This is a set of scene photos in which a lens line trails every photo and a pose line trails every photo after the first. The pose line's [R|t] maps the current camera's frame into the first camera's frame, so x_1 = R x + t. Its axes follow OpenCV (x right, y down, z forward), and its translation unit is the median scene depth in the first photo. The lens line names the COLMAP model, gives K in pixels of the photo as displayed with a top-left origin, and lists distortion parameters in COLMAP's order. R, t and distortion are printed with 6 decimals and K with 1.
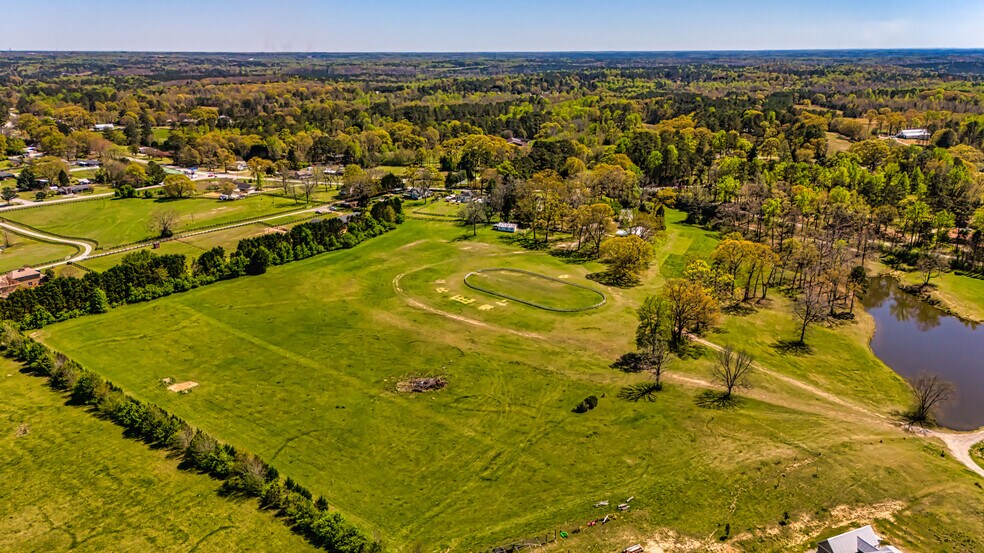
lens RADIAL K [[750.1, 0, 494.4], [0, 750.1, 276.0], [0, 0, 1]] dist [0.065531, -0.055348]
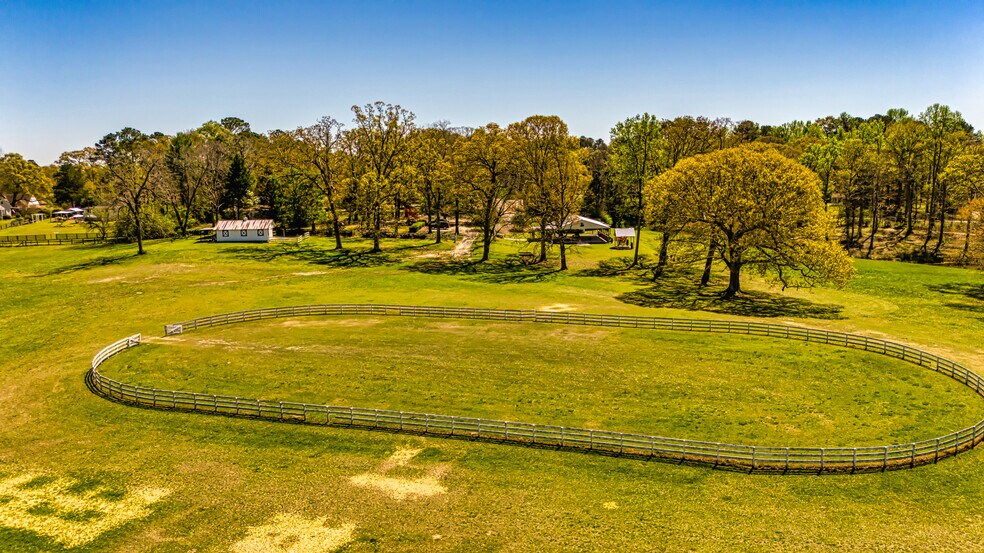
lens RADIAL K [[750.1, 0, 494.4], [0, 750.1, 276.0], [0, 0, 1]] dist [0.065531, -0.055348]
pose [[0.913413, -0.076866, 0.399709, -0.022591], [0.137703, 0.982459, -0.125745, 0.018691], [-0.383033, 0.169899, 0.907976, 0.795059]]
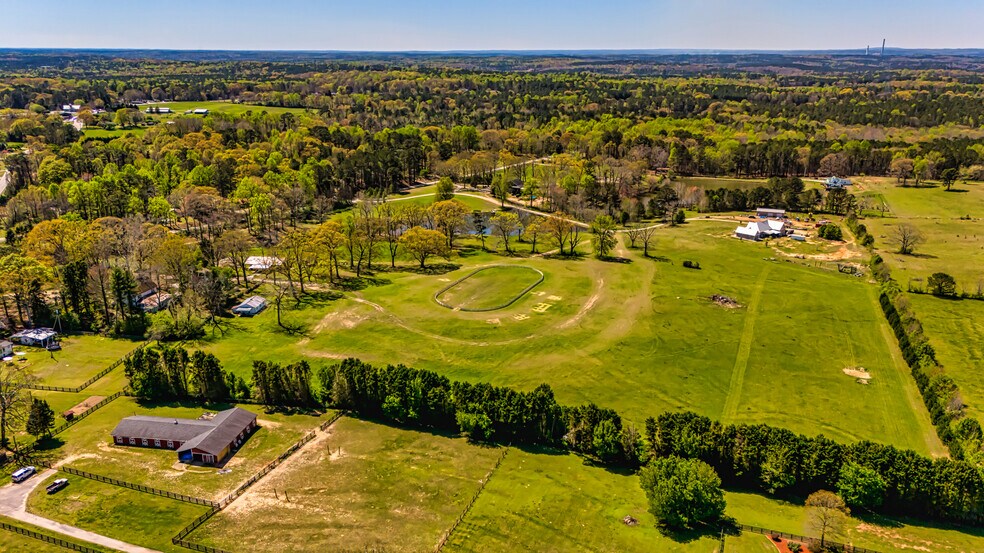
lens RADIAL K [[750.1, 0, 494.4], [0, 750.1, 276.0], [0, 0, 1]] dist [0.065531, -0.055348]
pose [[-0.310200, -0.273178, 0.910577, -0.833548], [0.268971, 0.893470, 0.359674, -0.344534], [-0.911828, 0.356490, -0.203677, 1.153248]]
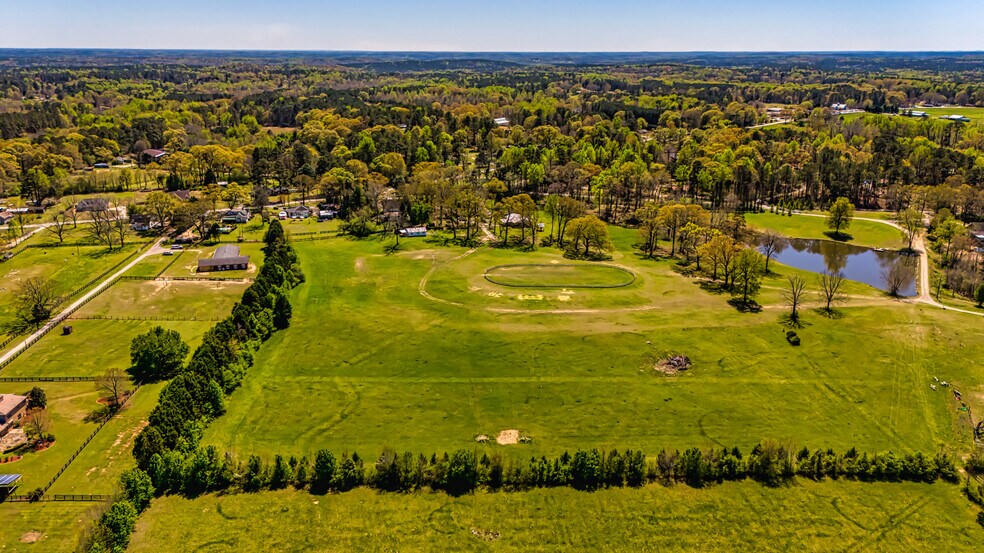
lens RADIAL K [[750.1, 0, 494.4], [0, 750.1, 276.0], [0, 0, 1]] dist [0.065531, -0.055348]
pose [[0.744696, -0.189547, 0.639922, -0.671699], [0.189160, 0.979449, 0.069986, -0.071575], [-0.640036, 0.068930, 0.765246, 0.237271]]
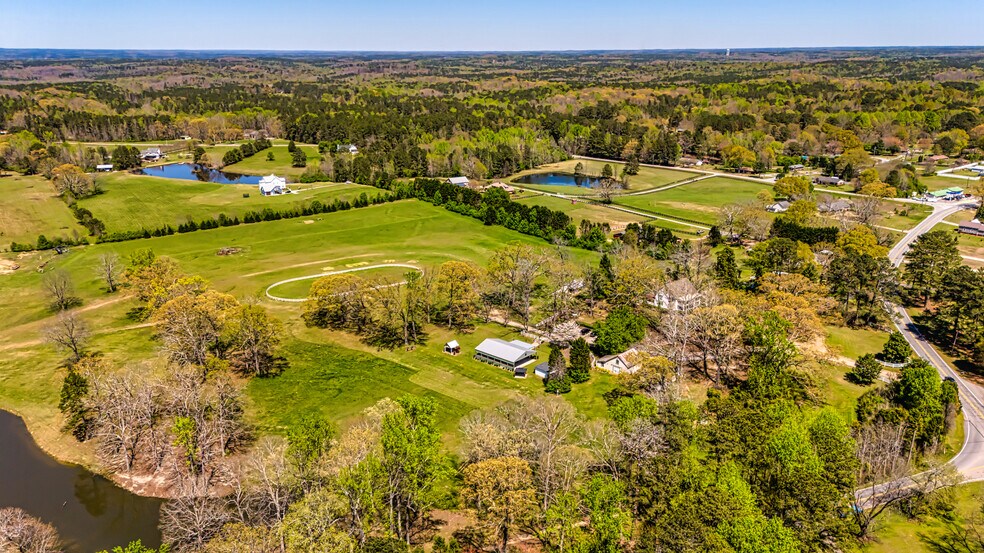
lens RADIAL K [[750.1, 0, 494.4], [0, 750.1, 276.0], [0, 0, 1]] dist [0.065531, -0.055348]
pose [[-0.335053, 0.278100, -0.900222, 0.854777], [-0.259856, 0.891117, 0.372003, -0.401445], [0.905657, 0.358568, -0.226305, 1.352209]]
